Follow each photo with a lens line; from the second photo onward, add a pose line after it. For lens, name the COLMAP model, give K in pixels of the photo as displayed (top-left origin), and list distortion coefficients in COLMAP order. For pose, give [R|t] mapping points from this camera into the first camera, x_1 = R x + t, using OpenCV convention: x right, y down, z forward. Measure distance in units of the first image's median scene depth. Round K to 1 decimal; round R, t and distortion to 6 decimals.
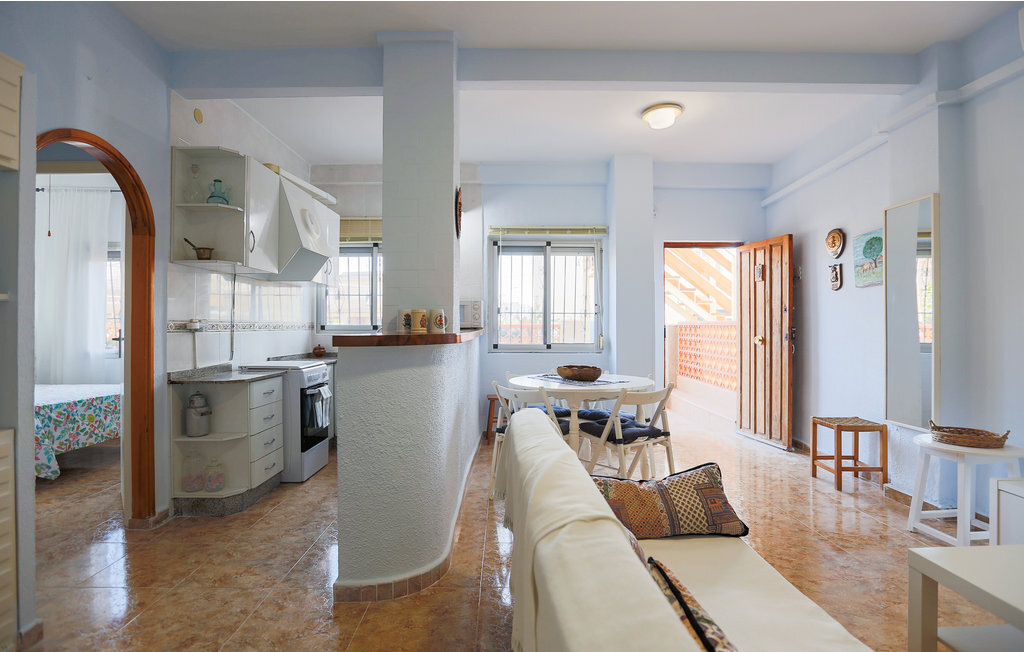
lens RADIAL K [[504.6, 0, 504.2], [0, 504.6, 324.4], [0, 0, 1]] dist [-0.022936, 0.000897]
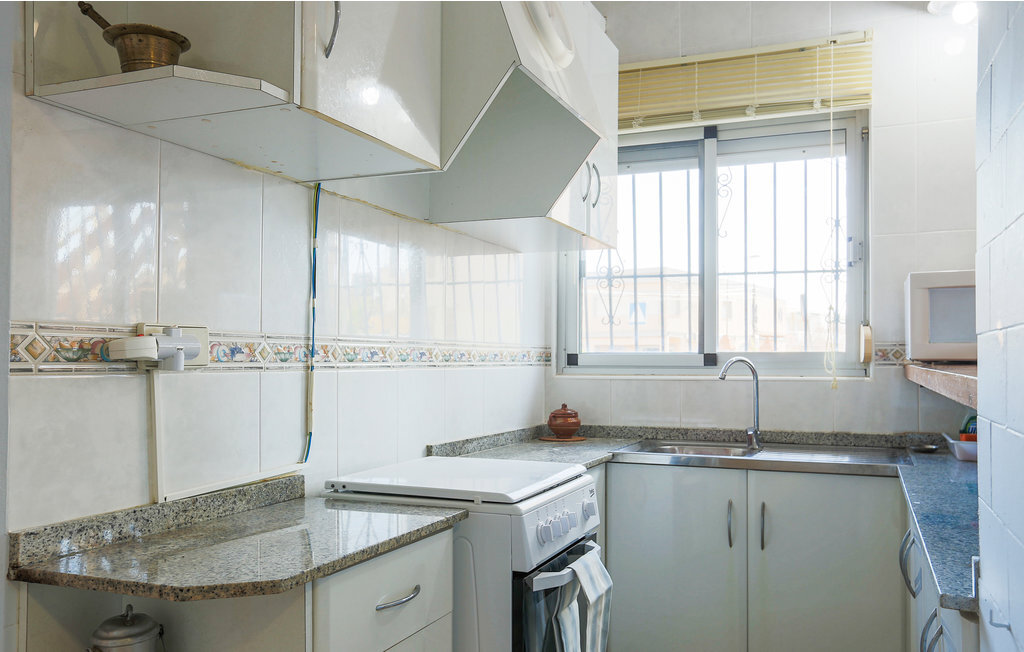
lens RADIAL K [[800.8, 0, 512.0], [0, 800.8, 326.0], [0, 0, 1]] dist [-0.002663, -0.001076]
pose [[0.920927, -0.012423, -0.389538, -0.225384], [-0.002836, 0.999252, -0.038573, 0.005990], [0.389725, 0.036628, 0.920202, 0.572956]]
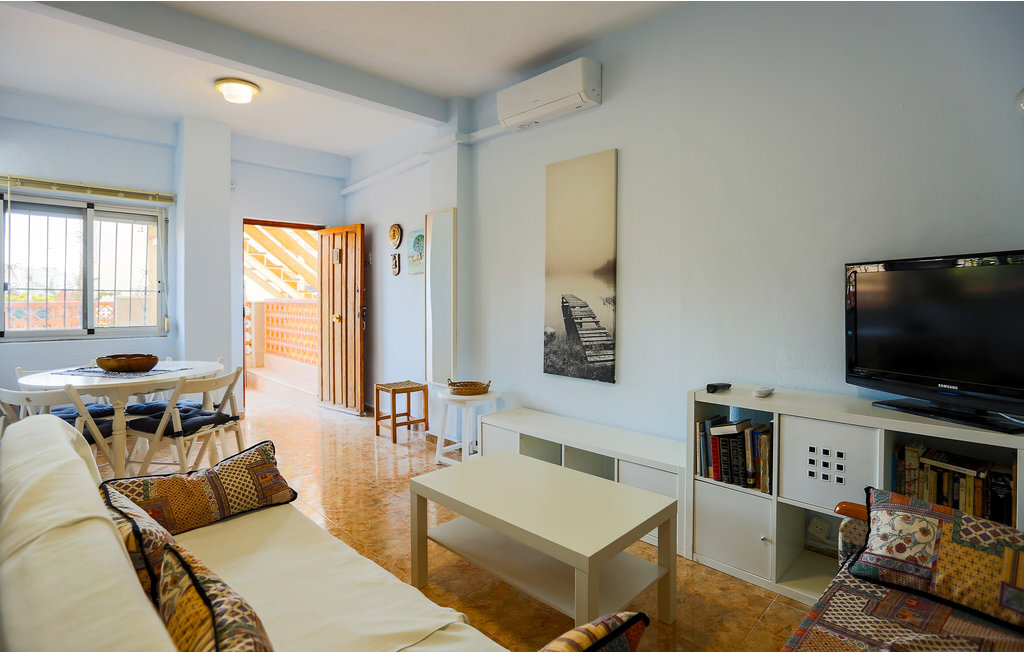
lens RADIAL K [[508.4, 0, 514.8], [0, 508.4, 301.1], [0, 0, 1]] dist [-0.052697, 0.019154]
pose [[0.712442, 0.000208, 0.701730, 0.022003], [-0.003818, 0.999986, 0.003579, -0.014815], [-0.701720, -0.005229, 0.712434, -0.069359]]
